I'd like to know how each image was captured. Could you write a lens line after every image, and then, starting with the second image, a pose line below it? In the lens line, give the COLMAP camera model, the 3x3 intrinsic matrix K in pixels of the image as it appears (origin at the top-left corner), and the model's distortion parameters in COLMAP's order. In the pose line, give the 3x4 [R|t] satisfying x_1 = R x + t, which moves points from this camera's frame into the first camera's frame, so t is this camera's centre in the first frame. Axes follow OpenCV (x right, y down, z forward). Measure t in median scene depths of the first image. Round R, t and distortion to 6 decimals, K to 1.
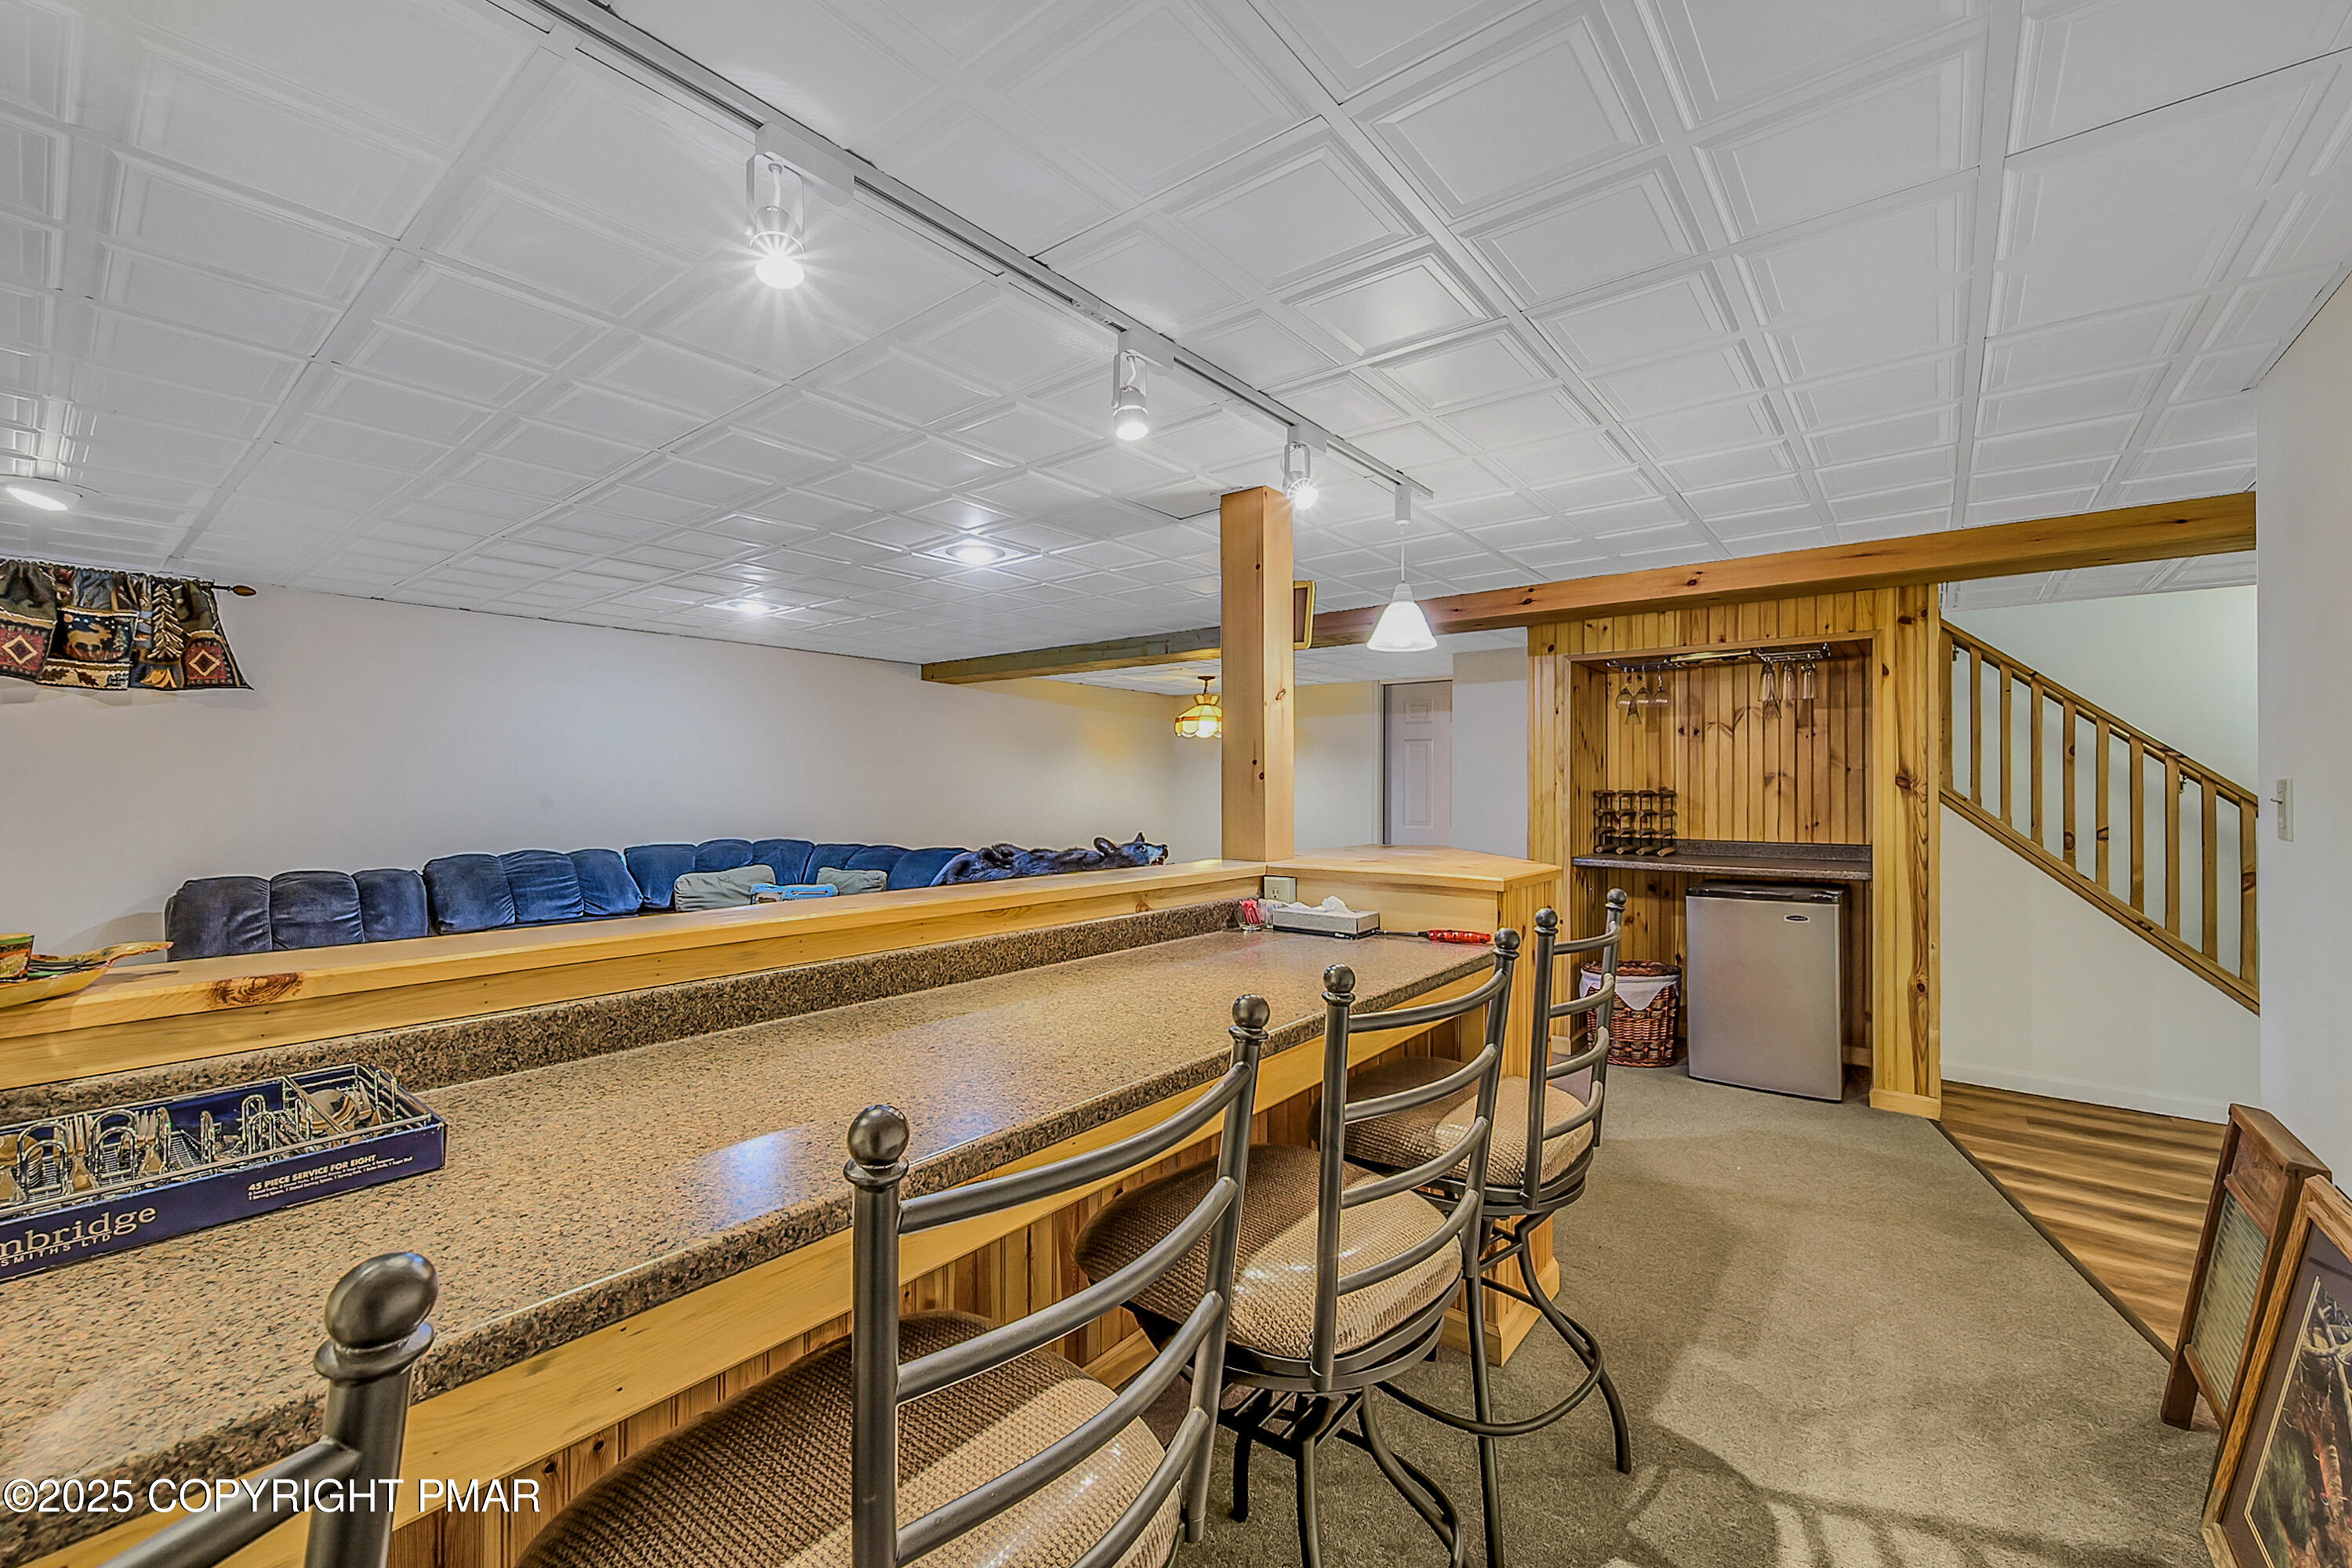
lens RADIAL K [[969.8, 0, 1193.0], [0, 969.8, 786.4], [0, 0, 1]] dist [0.001173, -0.000151]
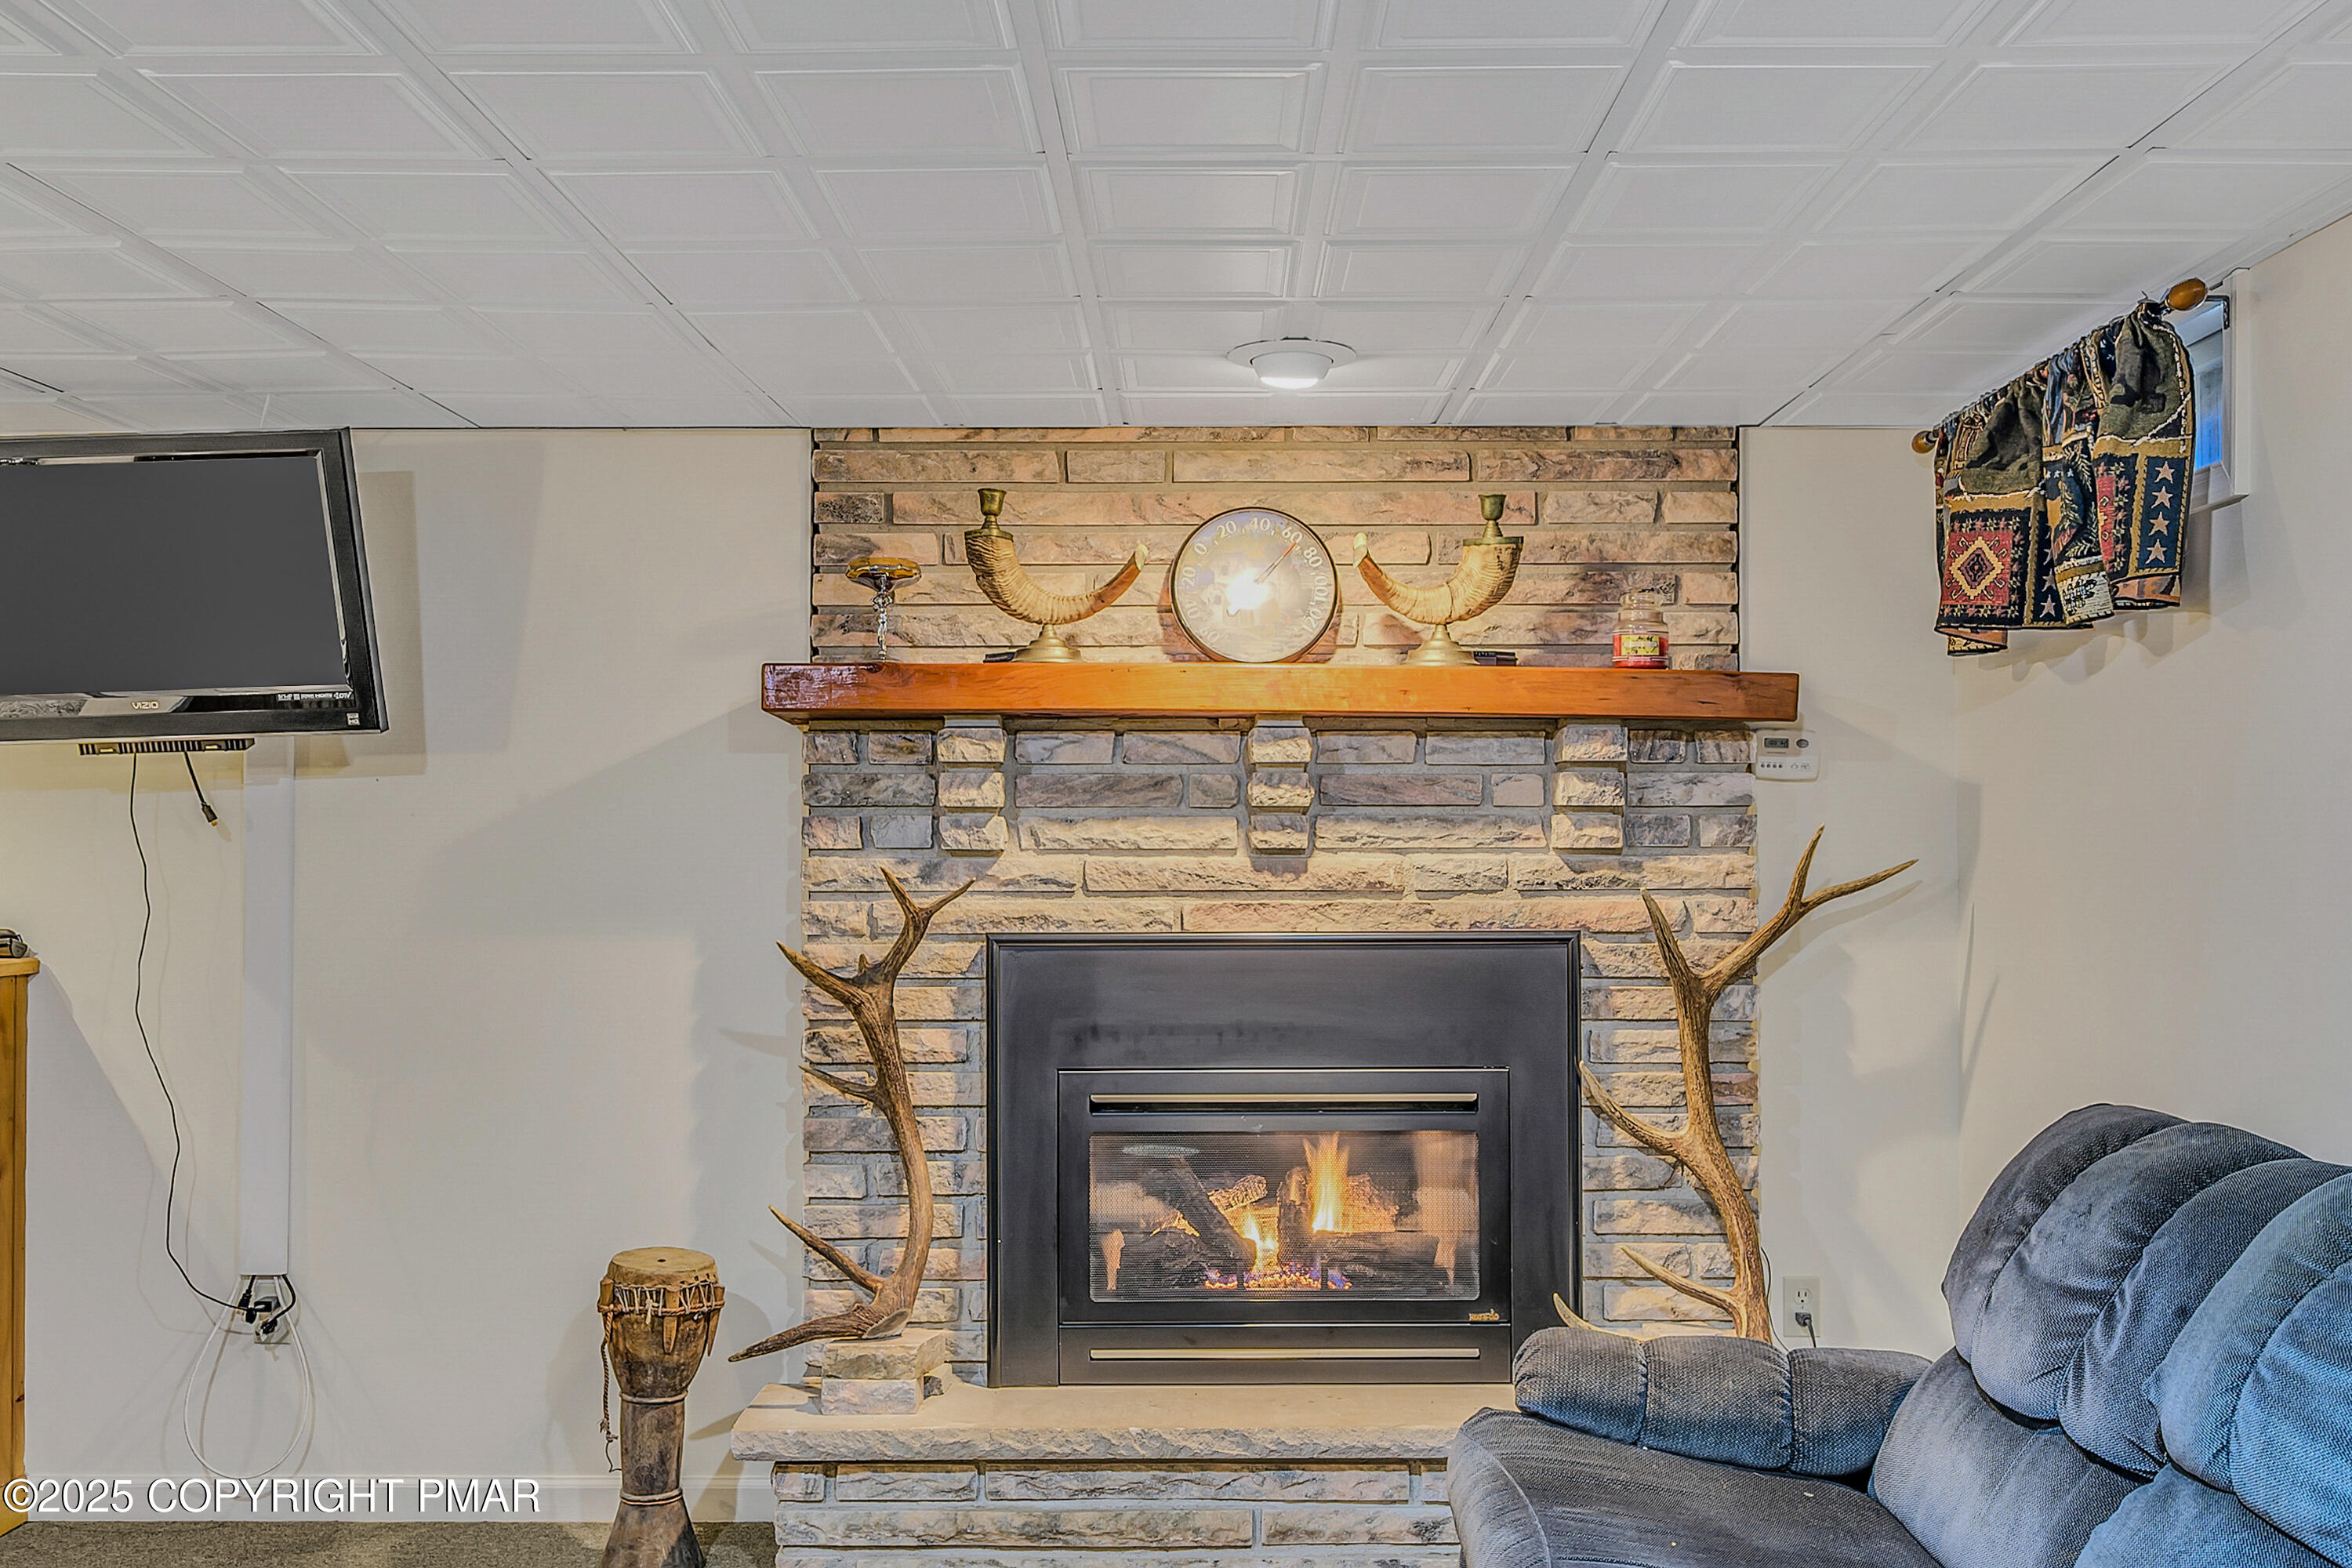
lens RADIAL K [[2152.4, 0, 1168.6], [0, 2152.4, 800.7], [0, 0, 1]] dist [0.021073, 0.000000]
pose [[-0.796276, -0.013649, -0.604779, -0.261844], [-0.003149, 0.999825, -0.018419, -0.006420], [0.604925, -0.012762, -0.796180, 1.617904]]
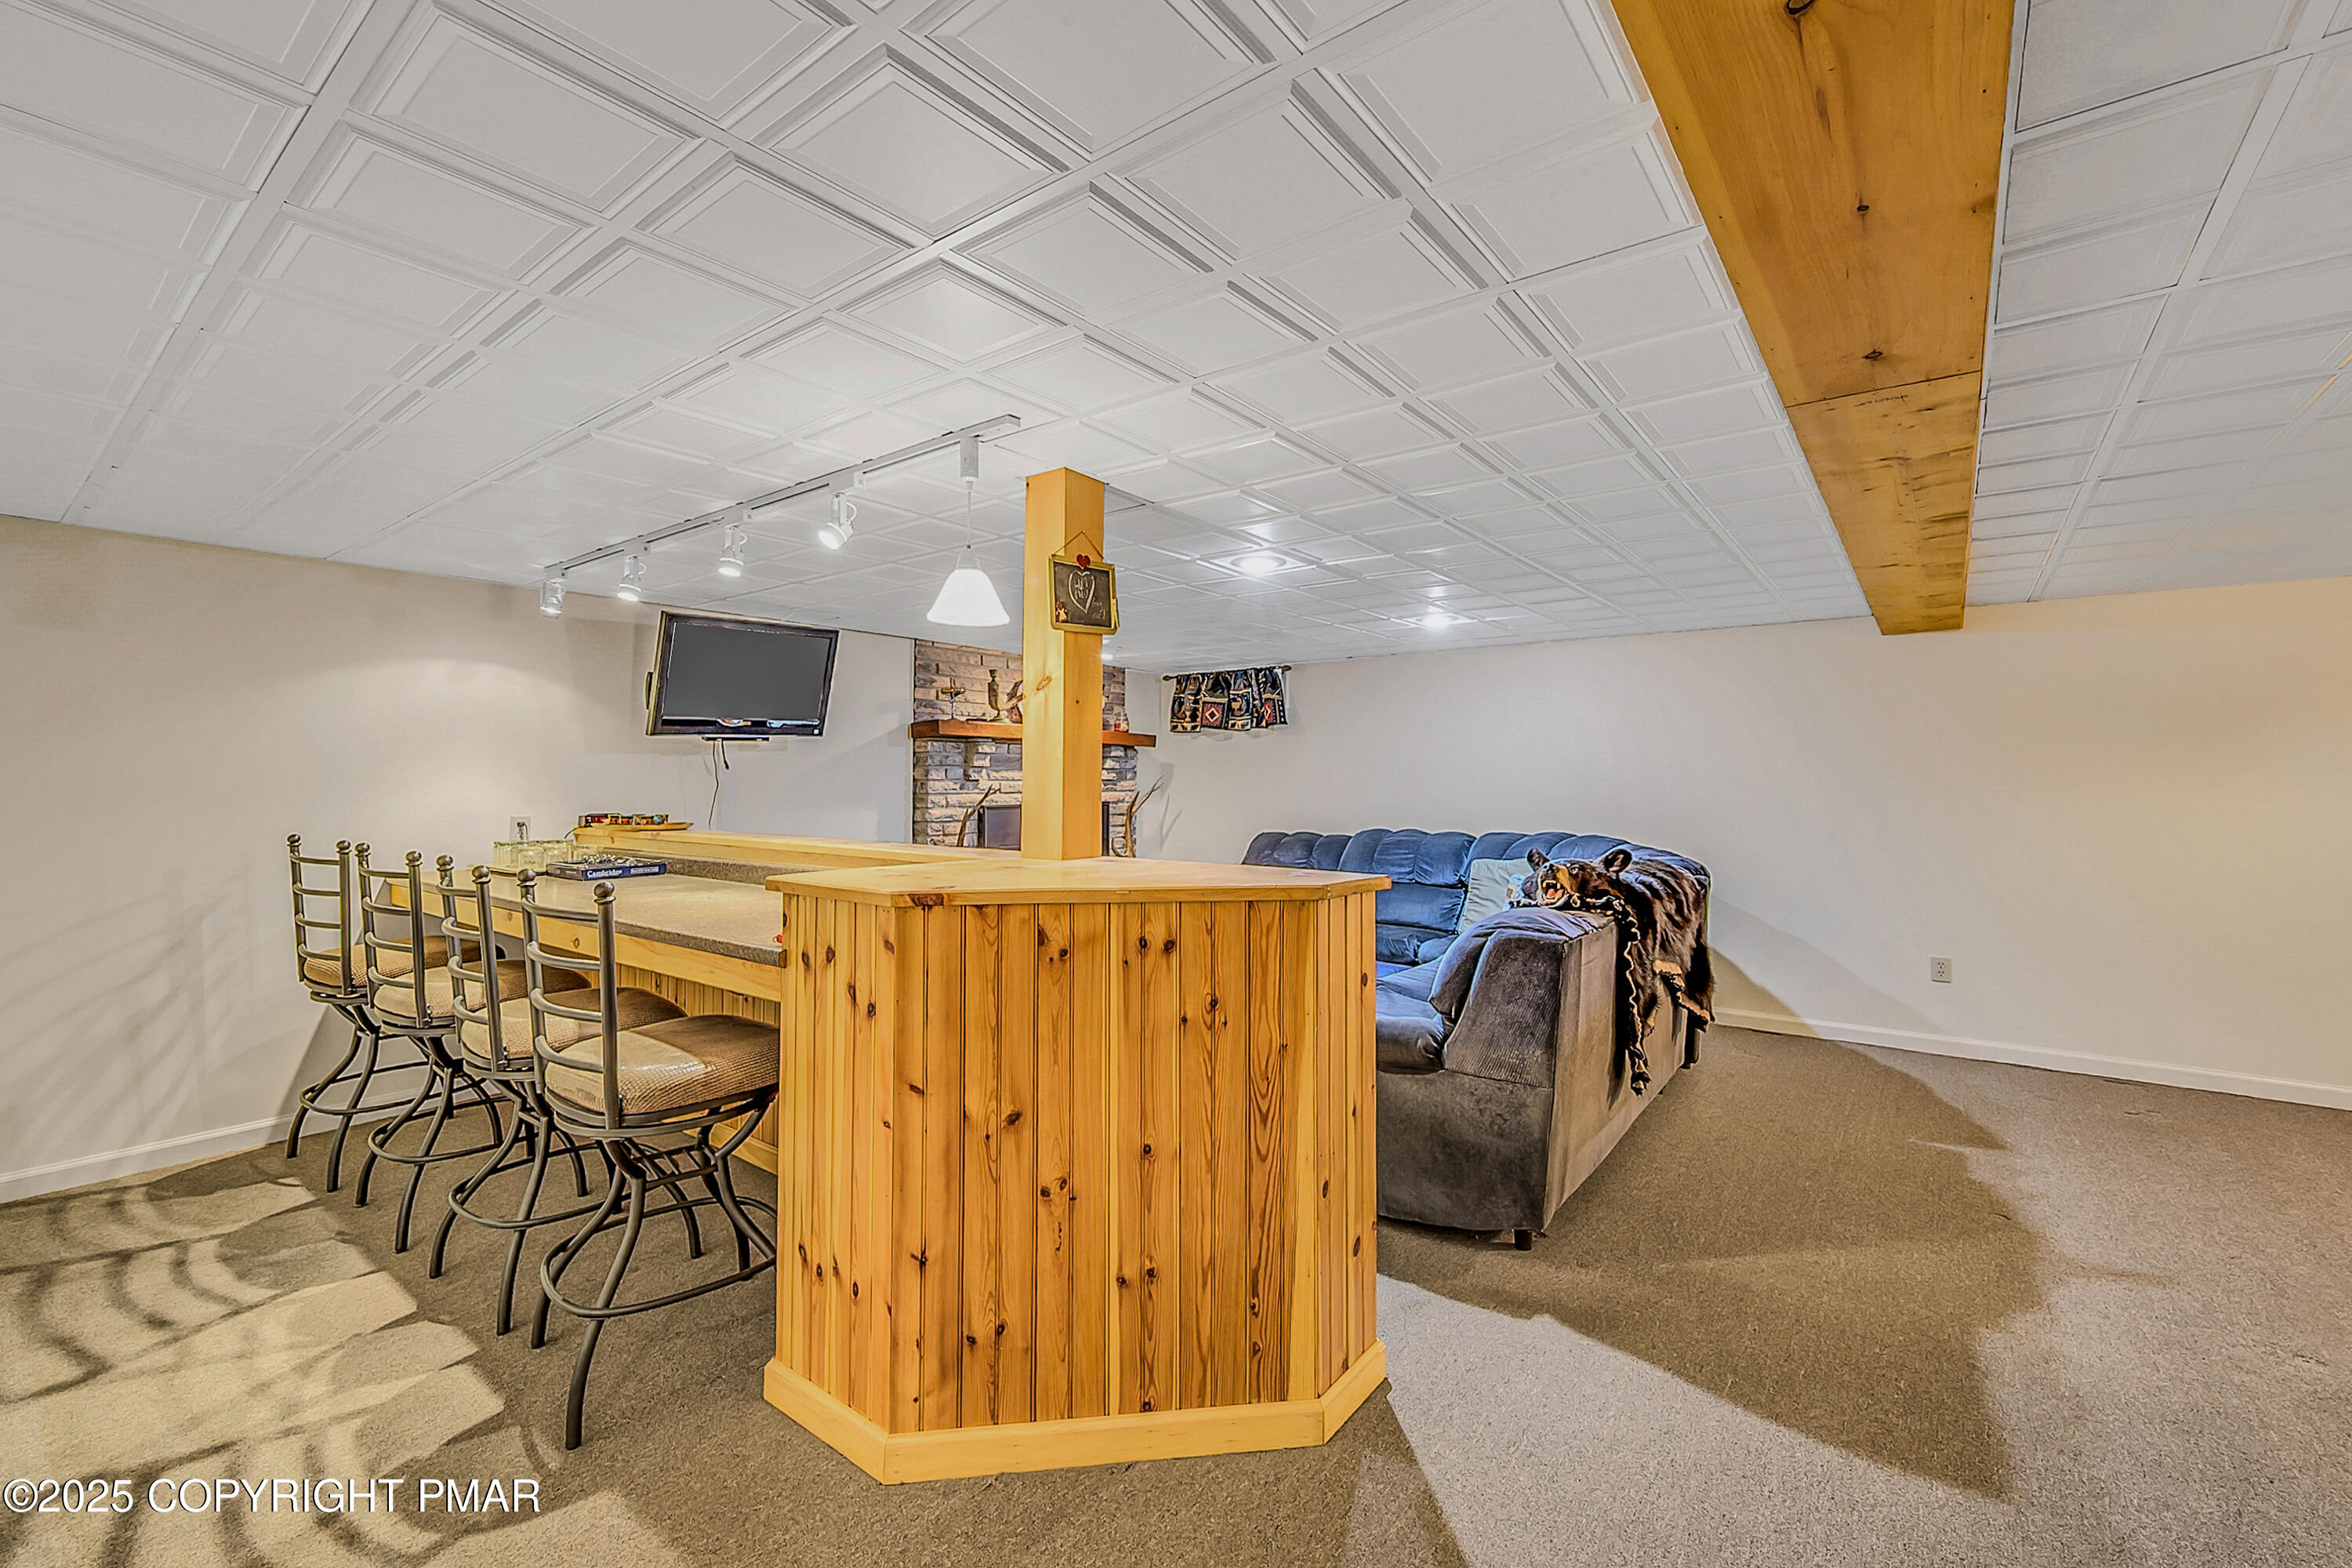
lens RADIAL K [[969.8, 0, 1180.6], [0, 969.8, 767.6], [0, 0, 1]] dist [0.001173, -0.000151]
pose [[-0.006995, -0.013199, -0.999888, 0.858174], [-0.005573, 0.999898, -0.013160, -0.001720], [0.999960, 0.005480, -0.007068, 0.958072]]
